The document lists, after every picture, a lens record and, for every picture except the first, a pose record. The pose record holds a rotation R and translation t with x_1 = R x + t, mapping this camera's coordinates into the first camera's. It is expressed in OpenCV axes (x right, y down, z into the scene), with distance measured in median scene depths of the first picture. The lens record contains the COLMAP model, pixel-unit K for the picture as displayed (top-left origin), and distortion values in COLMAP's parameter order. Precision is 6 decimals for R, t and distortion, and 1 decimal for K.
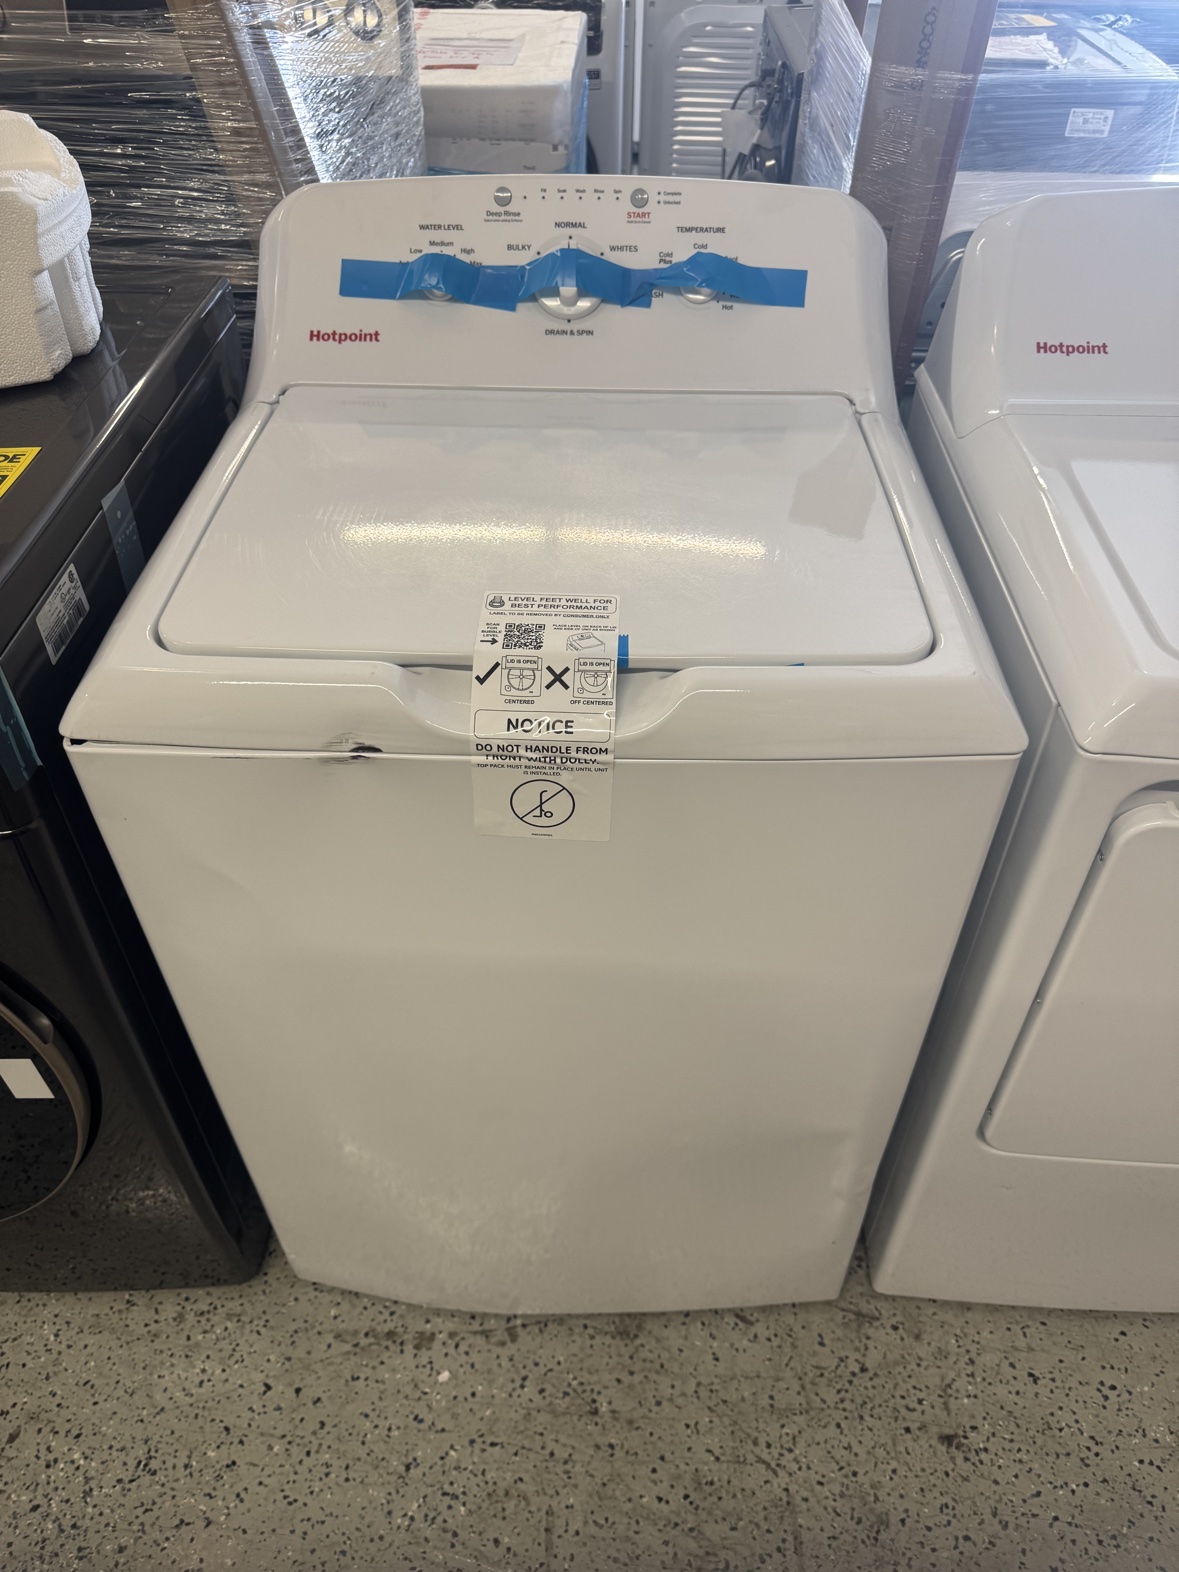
lens RADIAL K [[1086.3, 0, 589.5], [0, 1086.3, 786.0], [0, 0, 1]] dist [-0.006860, -0.003023]
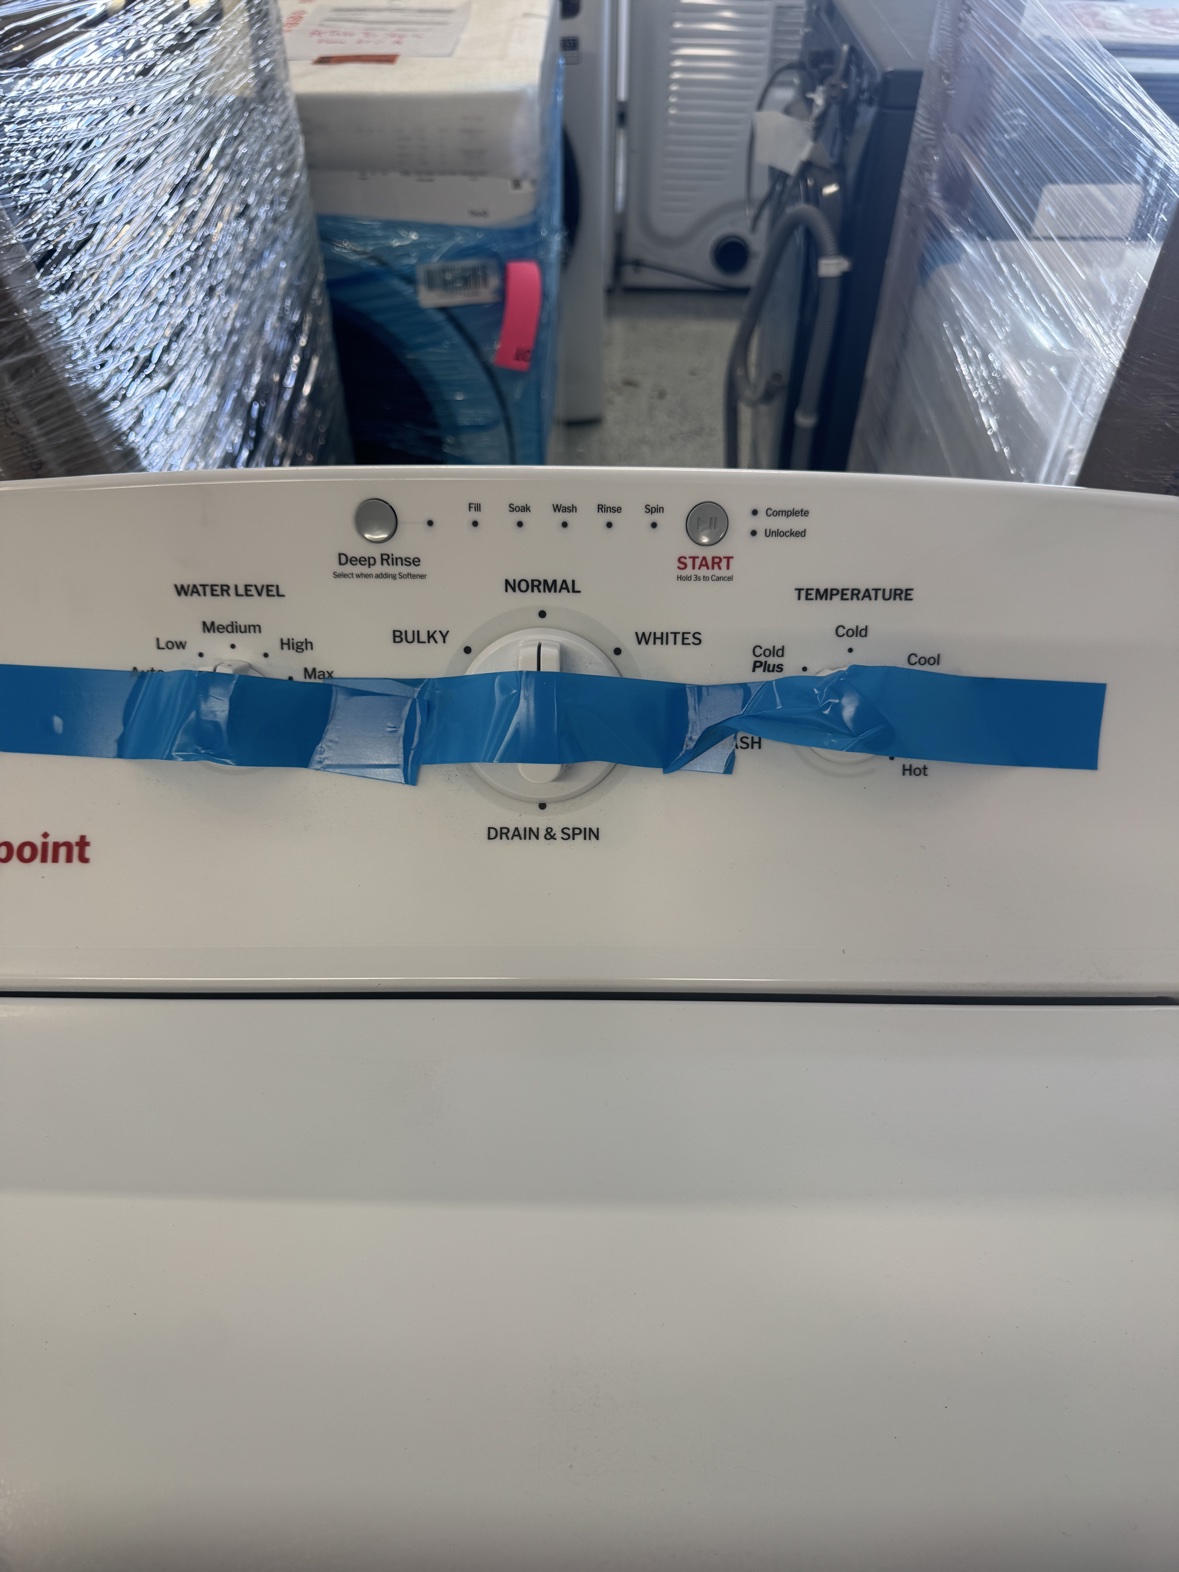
lens RADIAL K [[1079.9, 0, 596.3], [0, 1079.9, 785.6], [0, 0, 1]] dist [0.090653, -0.129228]
pose [[0.999636, -0.016297, 0.021506, -0.006669], [0.015402, 0.999034, 0.041151, -0.454787], [-0.022156, -0.040804, 0.998921, 0.575729]]
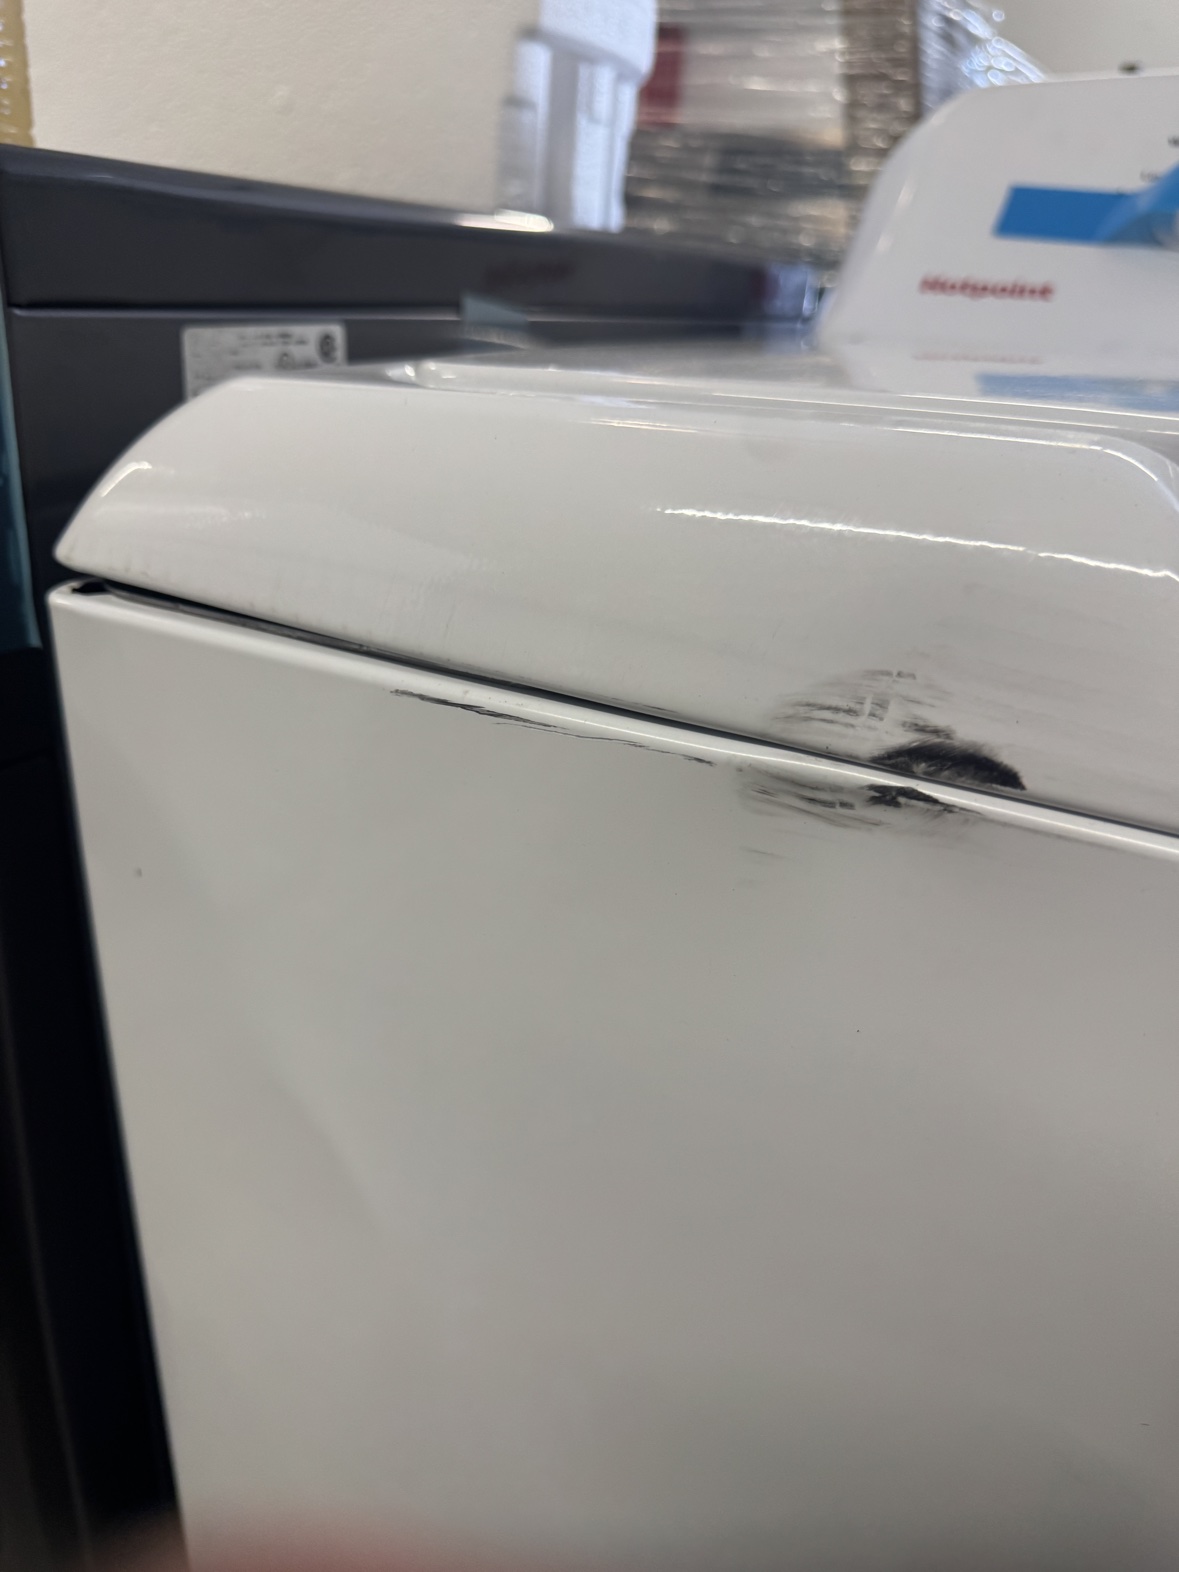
lens RADIAL K [[1086.3, 0, 589.5], [0, 1086.3, 786.0], [0, 0, 1]] dist [-0.006860, -0.003023]
pose [[0.885442, 0.202084, -0.418514, -0.119927], [-0.326766, 0.911049, -0.251422, 0.034089], [0.330479, 0.359376, 0.872716, 0.530430]]
